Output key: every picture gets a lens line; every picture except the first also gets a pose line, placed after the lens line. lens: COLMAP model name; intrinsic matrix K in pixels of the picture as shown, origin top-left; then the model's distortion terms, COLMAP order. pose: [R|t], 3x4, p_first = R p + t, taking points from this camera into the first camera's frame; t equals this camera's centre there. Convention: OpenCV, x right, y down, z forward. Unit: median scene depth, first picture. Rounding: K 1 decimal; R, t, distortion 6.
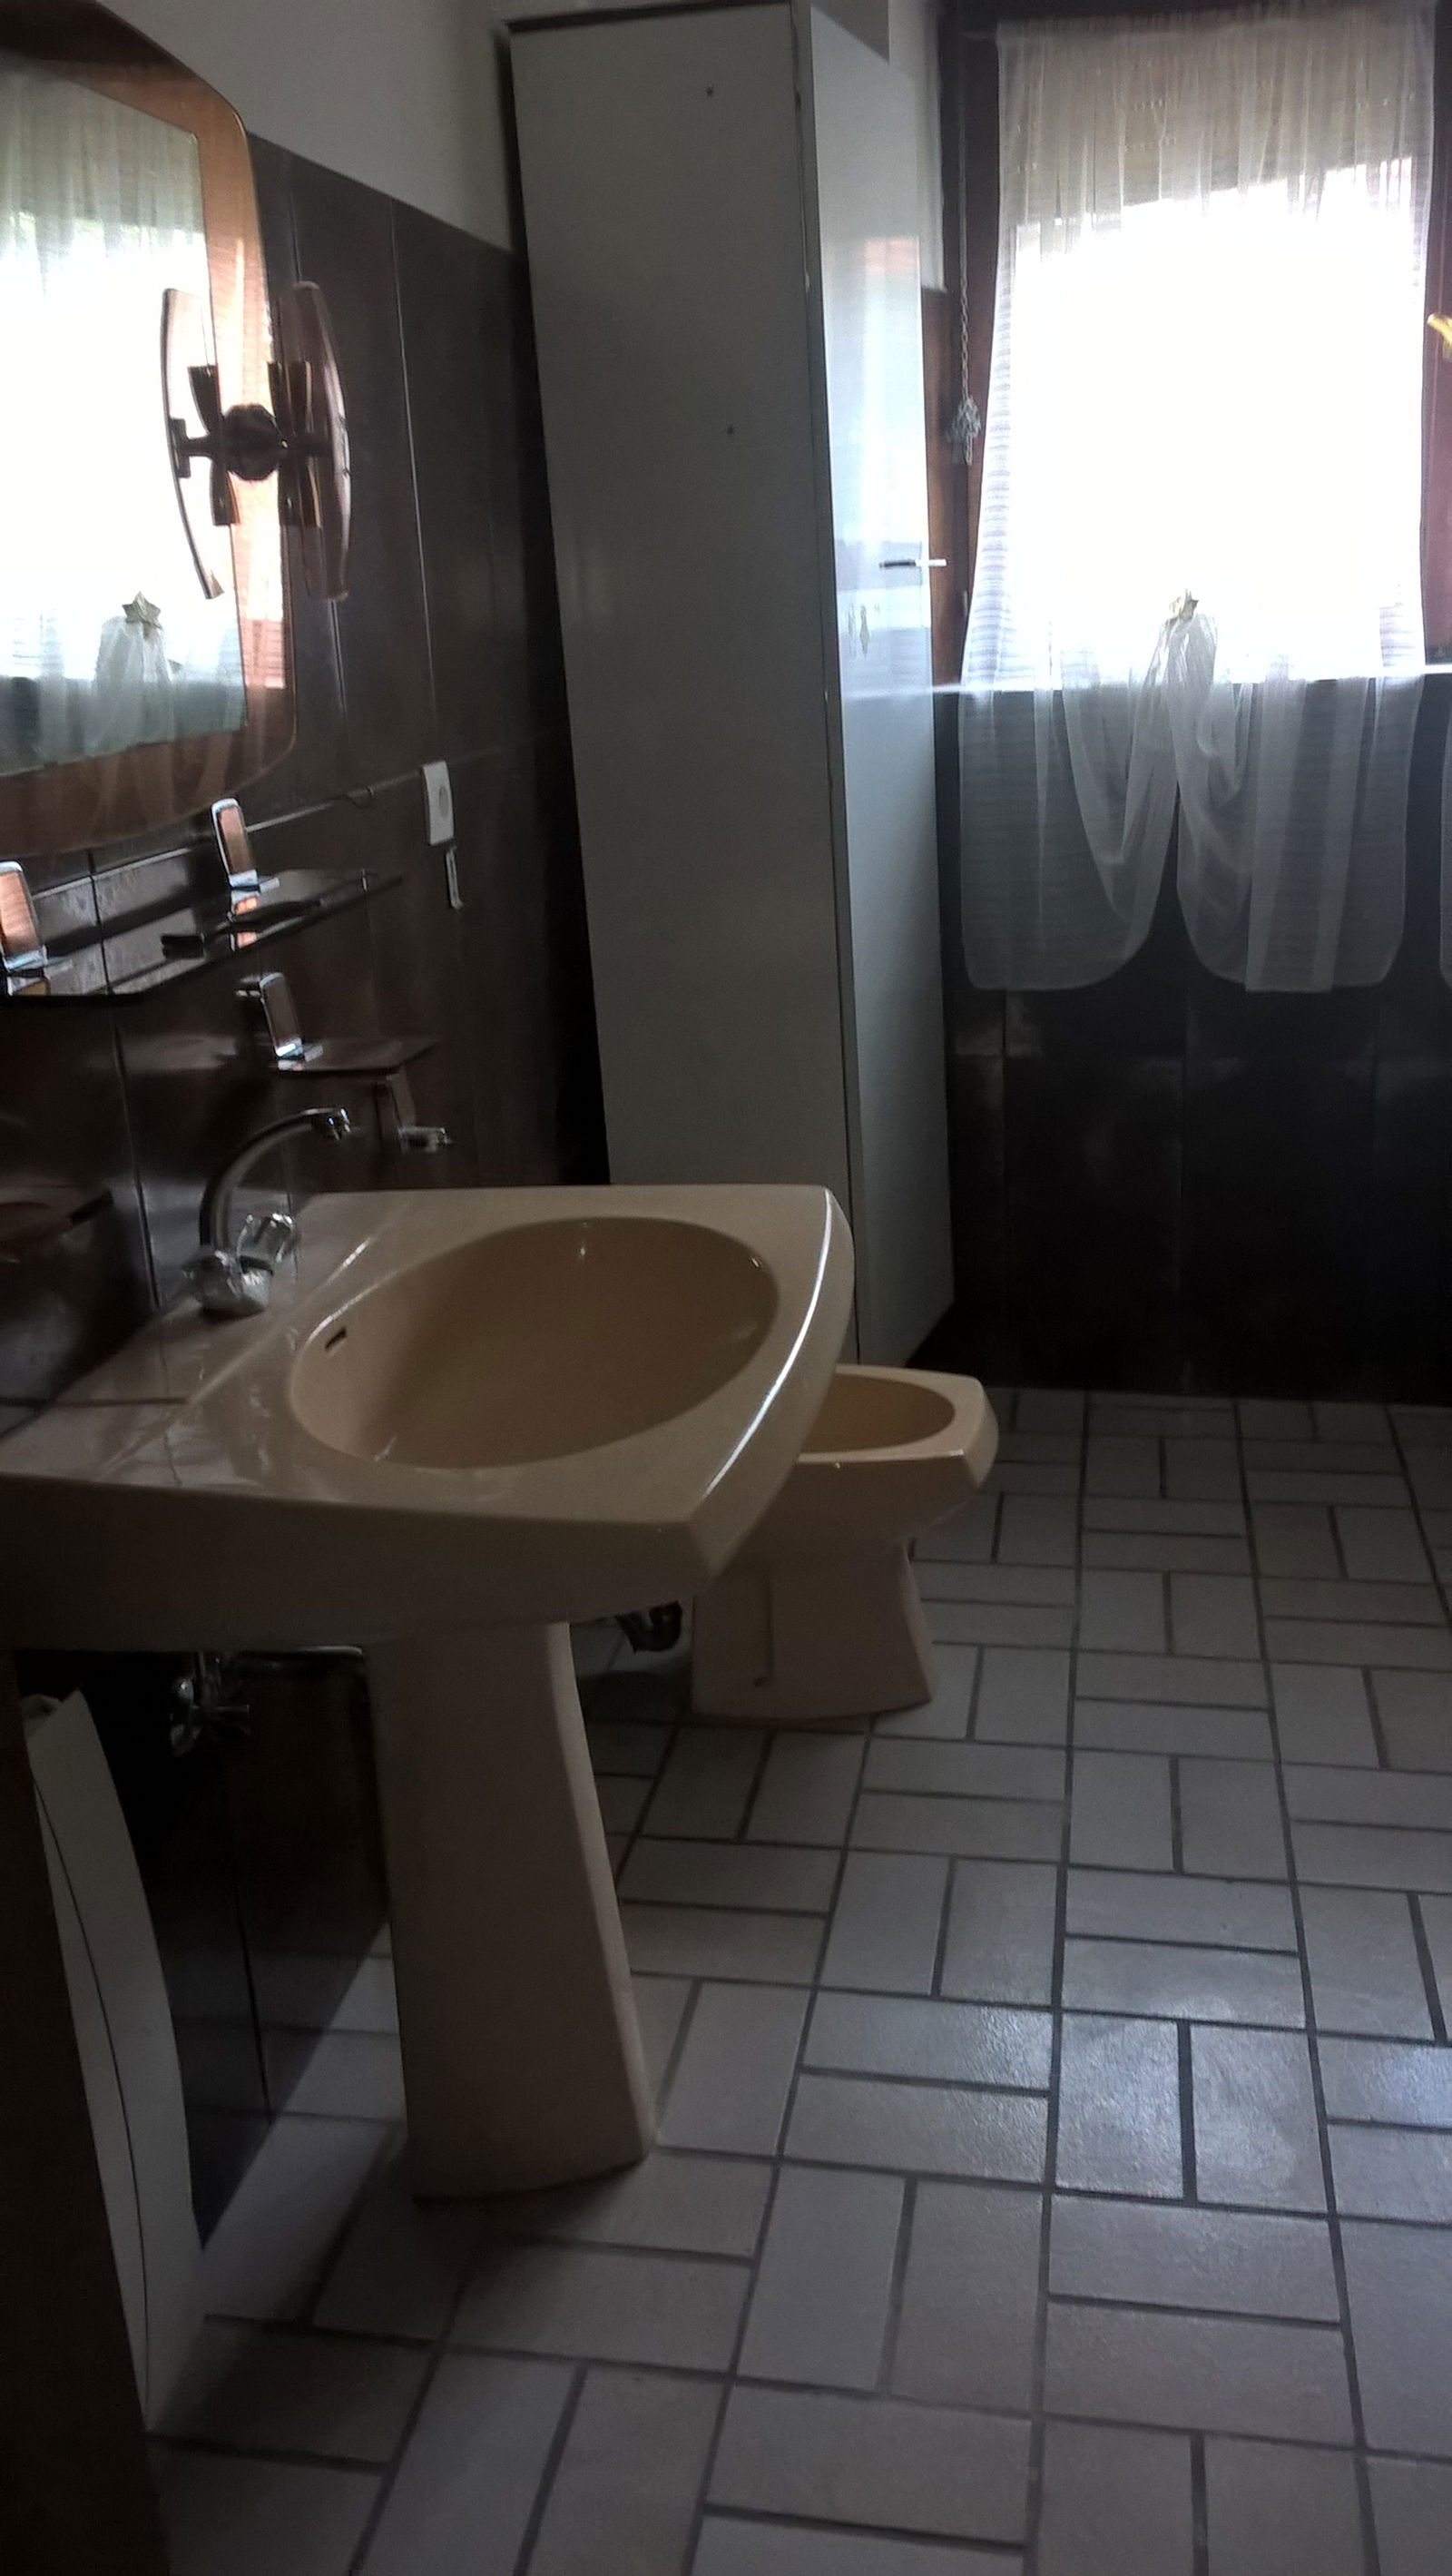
lens RADIAL K [[2083.0, 0, 726.0], [0, 2083.0, 1288.0], [0, 0, 1]] dist [0.110228, -0.227329]
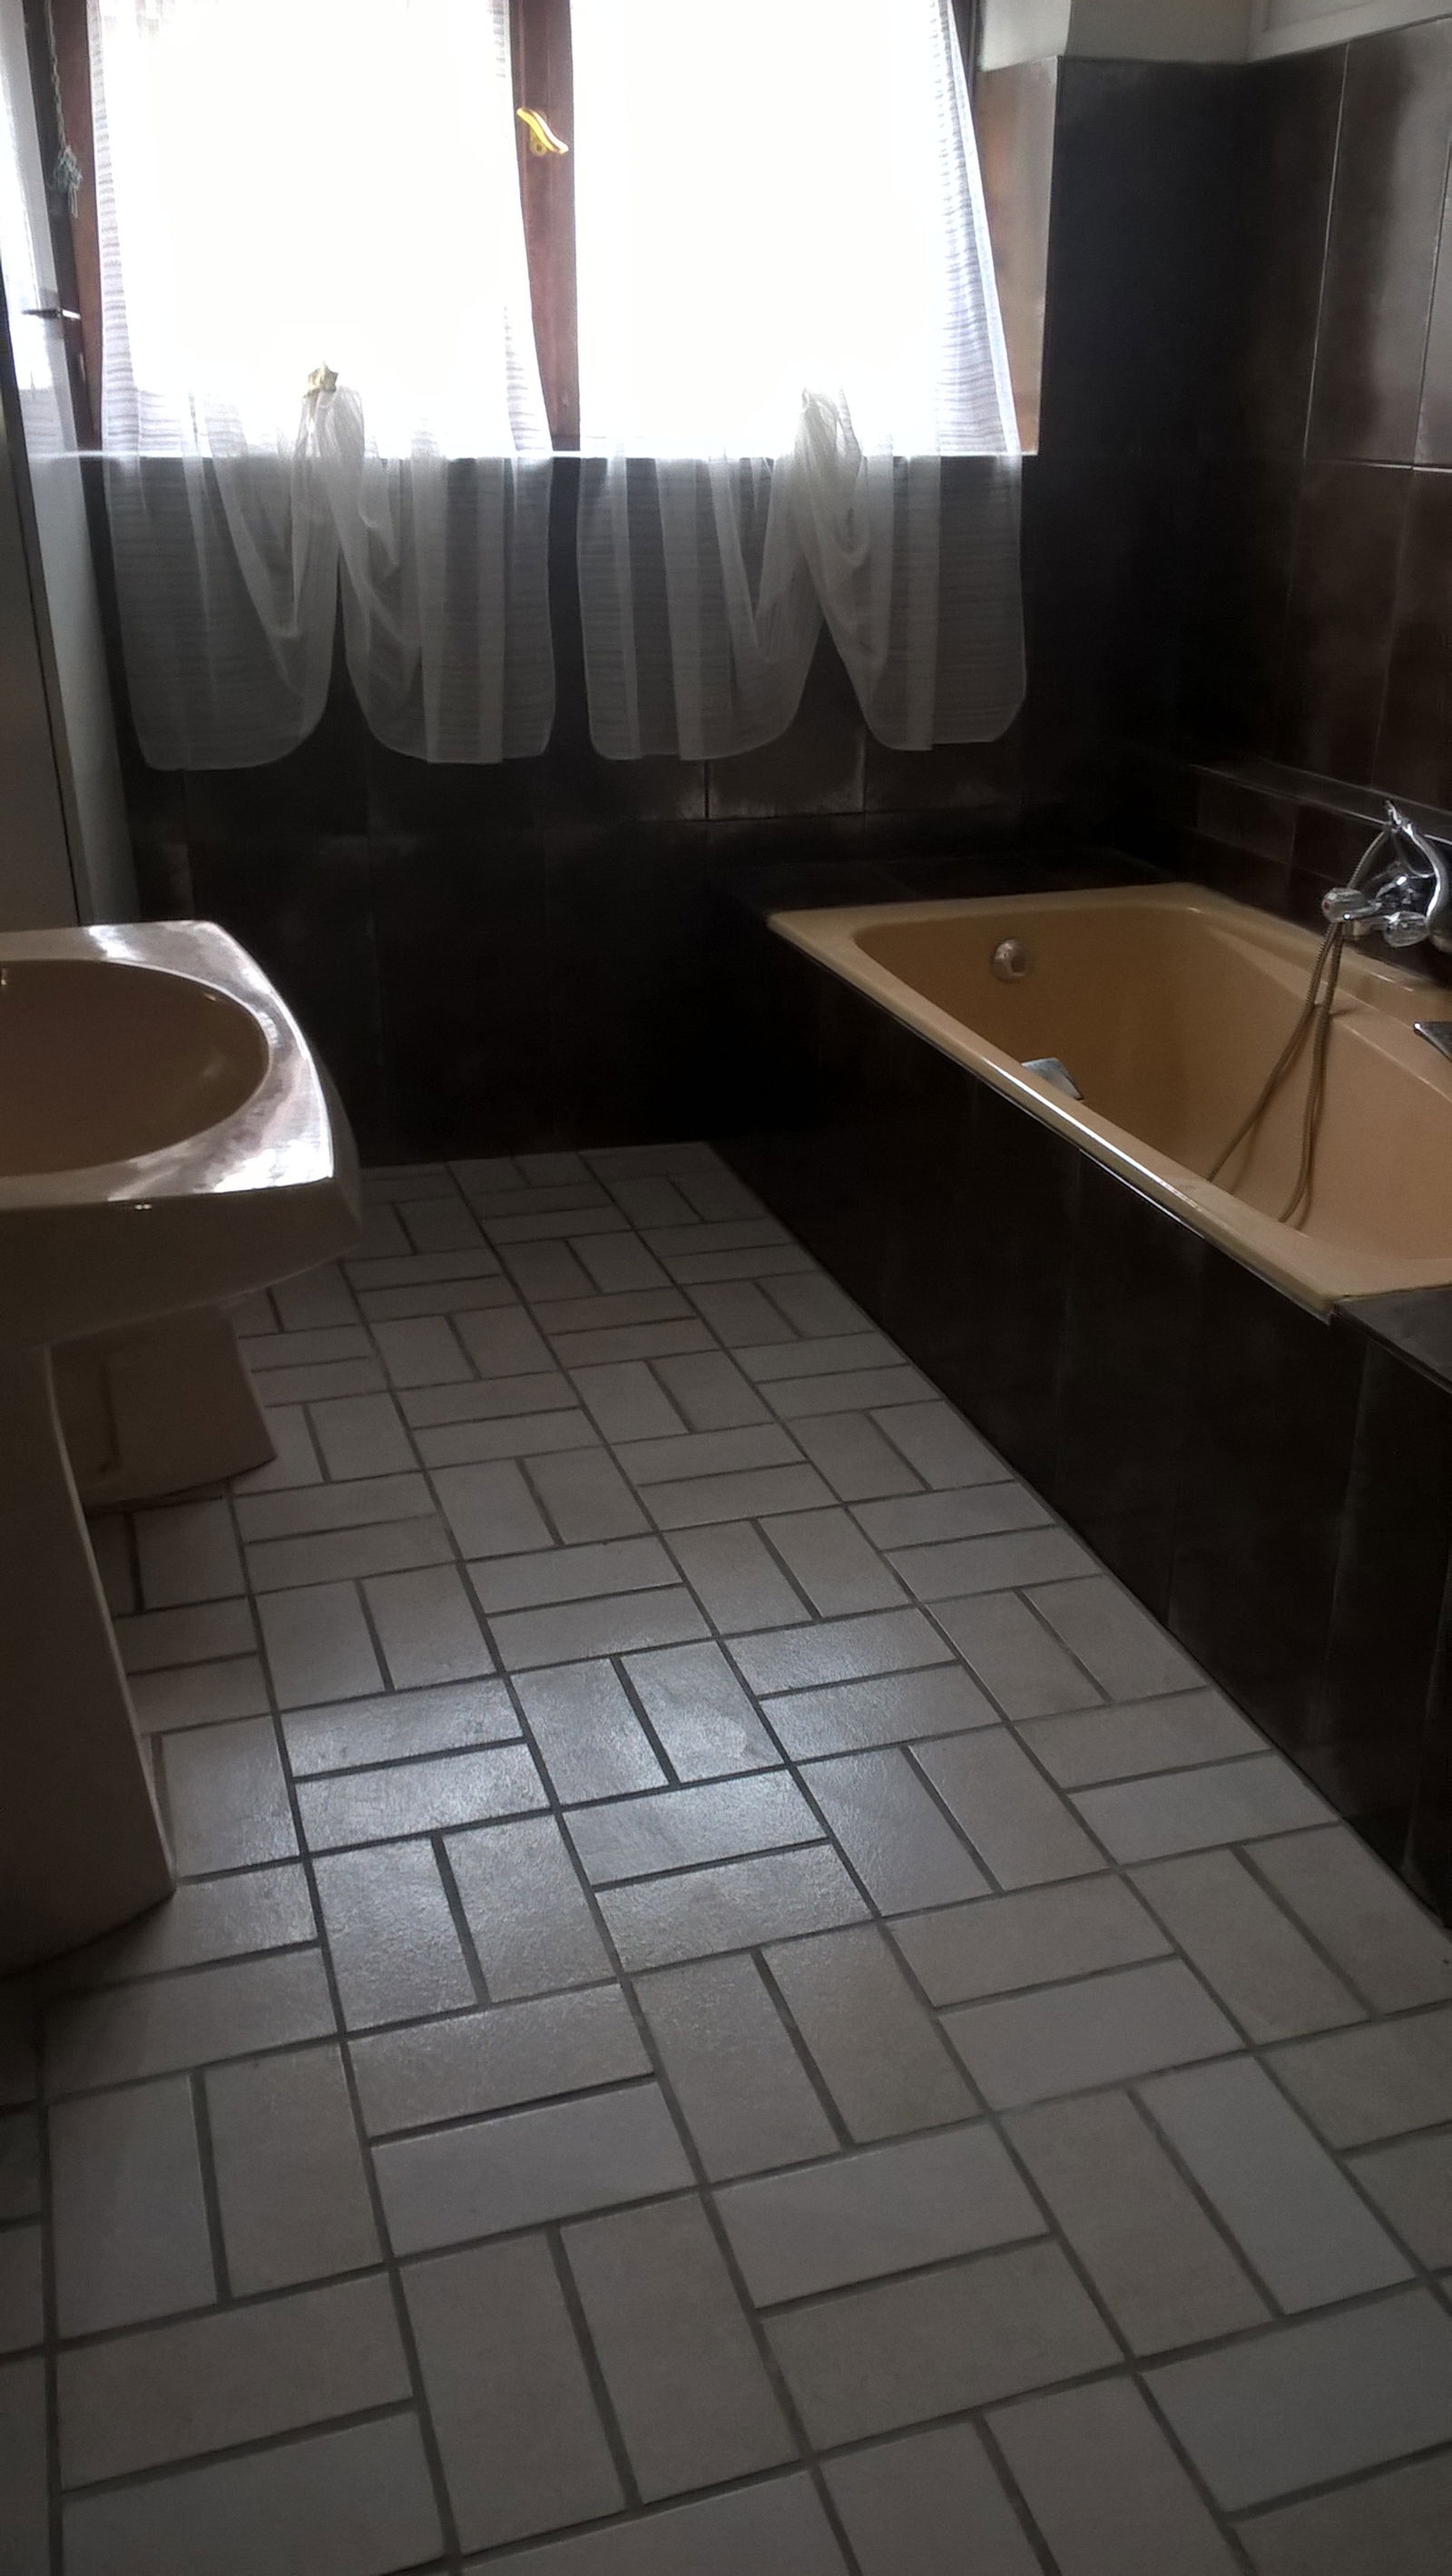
lens RADIAL K [[2083.0, 0, 726.0], [0, 2083.0, 1288.0], [0, 0, 1]] dist [0.110228, -0.227329]
pose [[0.880477, -0.140519, 0.452785, -0.136440], [0.109565, 0.989522, 0.094034, 0.036523], [-0.461254, -0.033185, 0.886647, -0.006204]]
